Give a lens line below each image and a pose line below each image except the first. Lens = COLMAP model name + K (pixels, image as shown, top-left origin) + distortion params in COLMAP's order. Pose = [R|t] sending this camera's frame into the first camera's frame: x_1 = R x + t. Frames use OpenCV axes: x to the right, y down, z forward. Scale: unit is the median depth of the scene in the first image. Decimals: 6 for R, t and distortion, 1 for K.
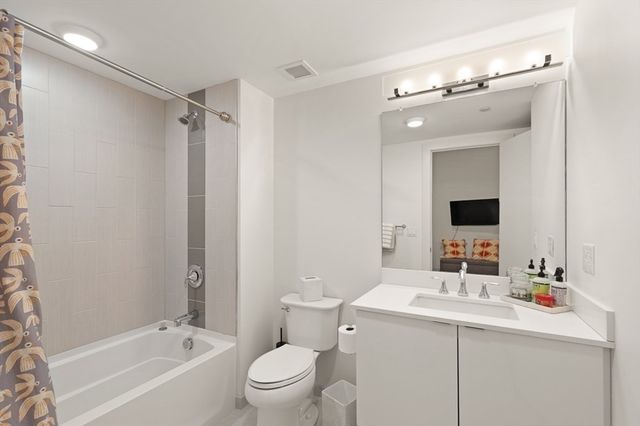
lens RADIAL K [[297.4, 0, 318.1], [0, 297.4, 218.5], [0, 0, 1]] dist [0.001561, 0.000136]
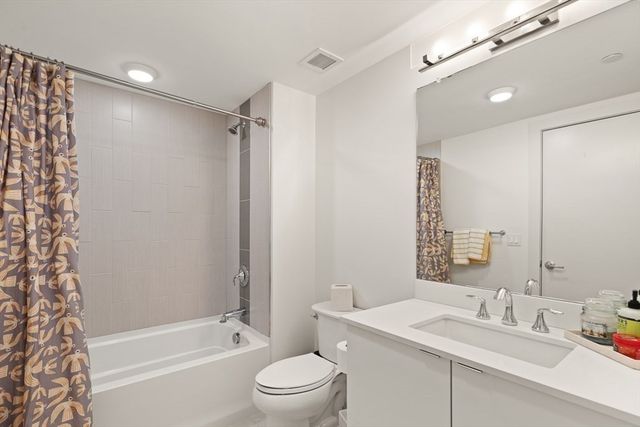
lens RADIAL K [[305.8, 0, 321.1], [0, 305.8, 228.9], [0, 0, 1]] dist [0.001935, 0.000383]
pose [[0.912548, 0.001191, -0.408968, 0.332548], [0.000455, 0.999992, 0.003929, 0.024173], [0.408970, -0.003771, 0.912540, 0.130780]]
